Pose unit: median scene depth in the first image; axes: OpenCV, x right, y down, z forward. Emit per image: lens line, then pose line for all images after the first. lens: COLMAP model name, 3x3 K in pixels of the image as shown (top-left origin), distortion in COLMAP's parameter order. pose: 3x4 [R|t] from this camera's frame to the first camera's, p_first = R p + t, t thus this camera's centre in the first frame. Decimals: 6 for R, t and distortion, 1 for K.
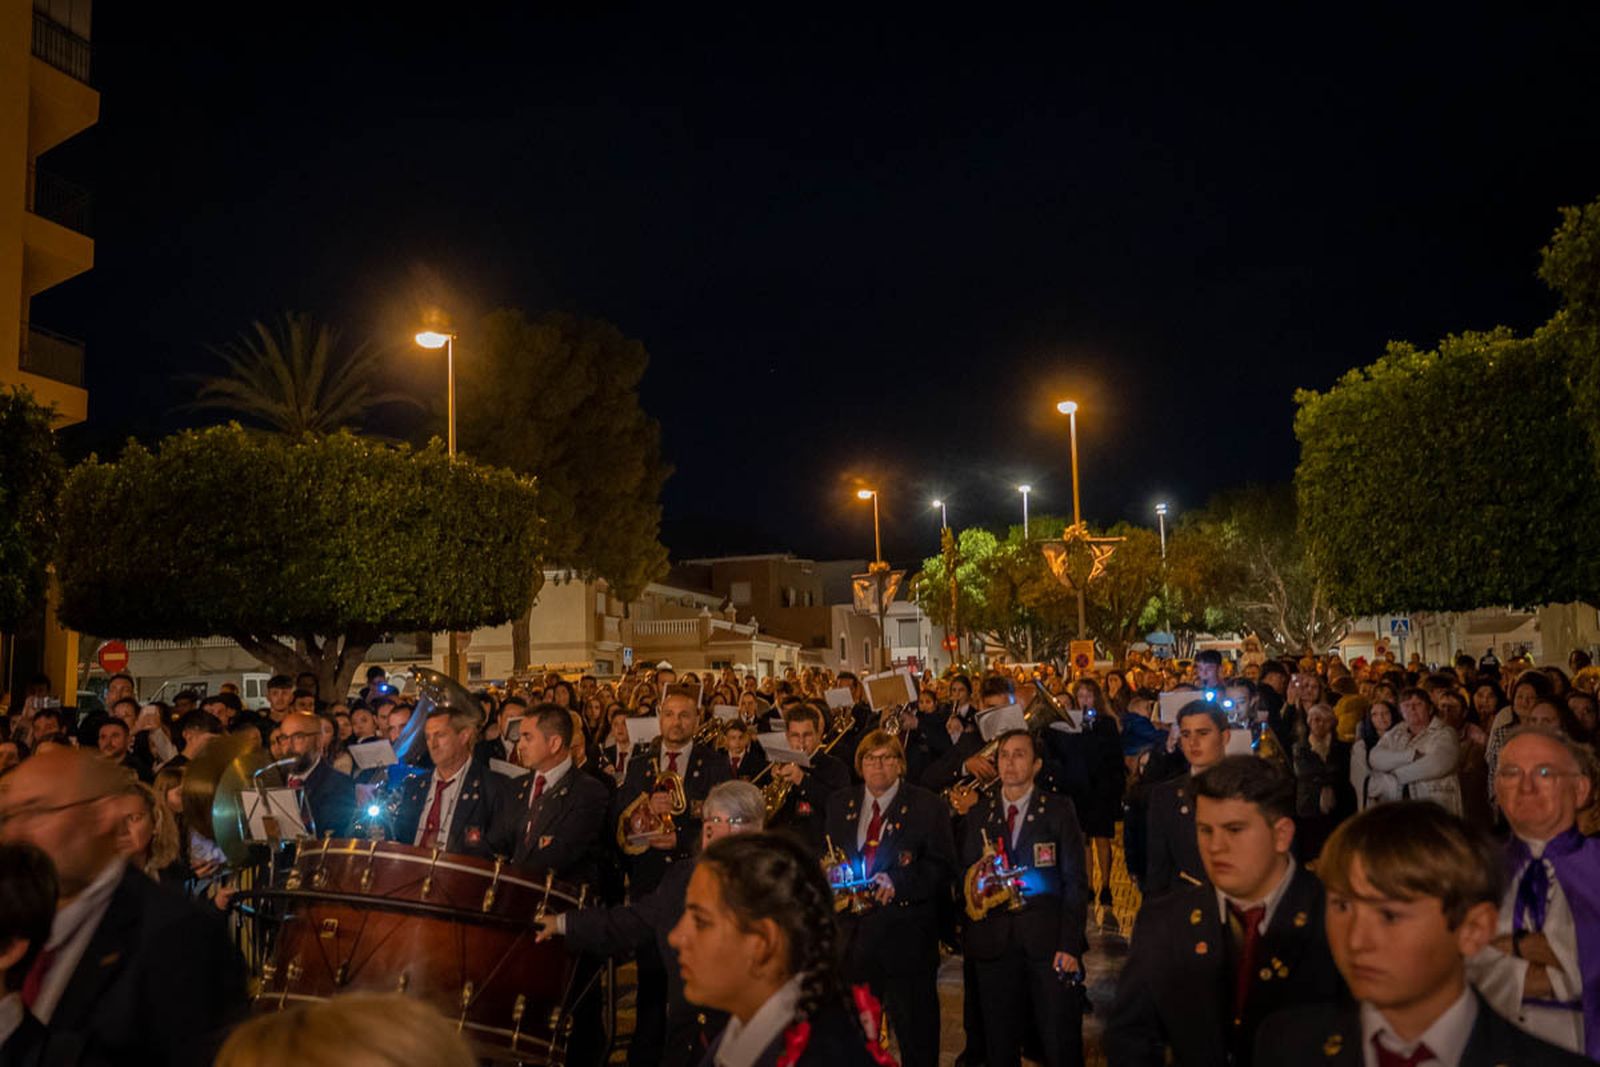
lens RADIAL K [[1217.1, 0, 800.0], [0, 1217.1, 533.5], [0, 0, 1]] dist [0.004697, 0.004614]
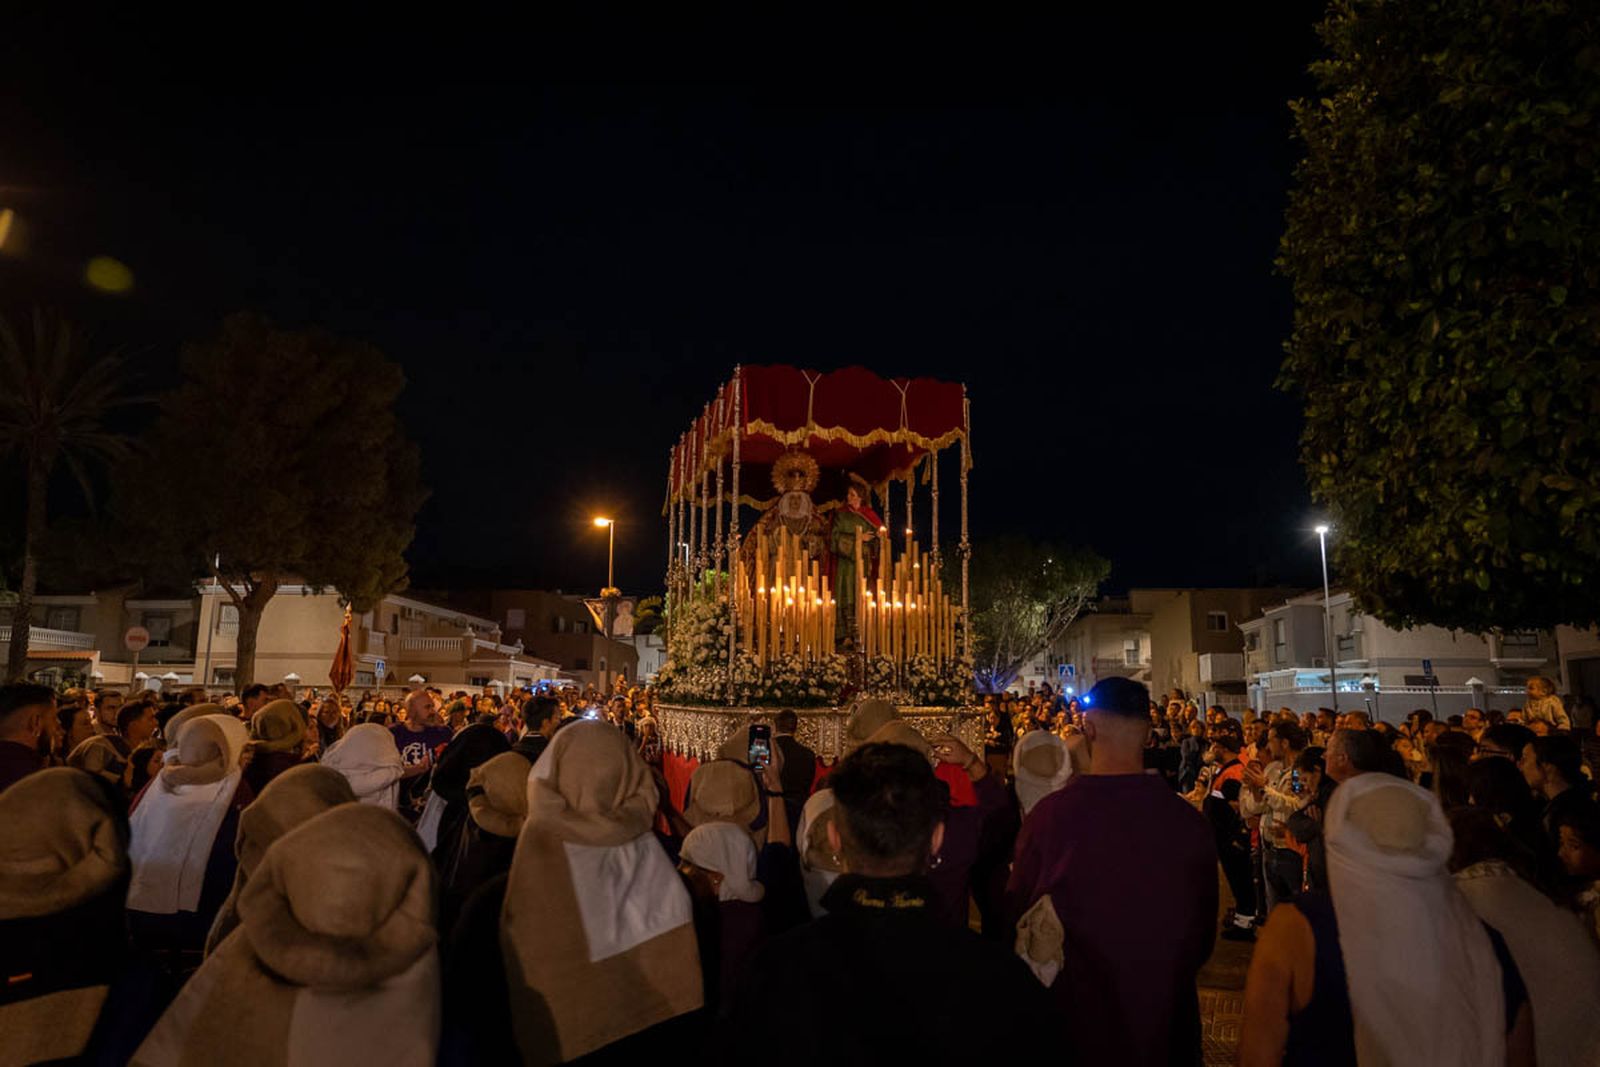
lens RADIAL K [[1217.1, 0, 800.0], [0, 1217.1, 533.5], [0, 0, 1]] dist [0.004697, 0.004614]
pose [[0.971927, 0.068434, 0.225109, -0.040101], [-0.063898, 0.997581, -0.027380, -0.012599], [-0.226438, 0.012227, 0.973949, -0.133772]]
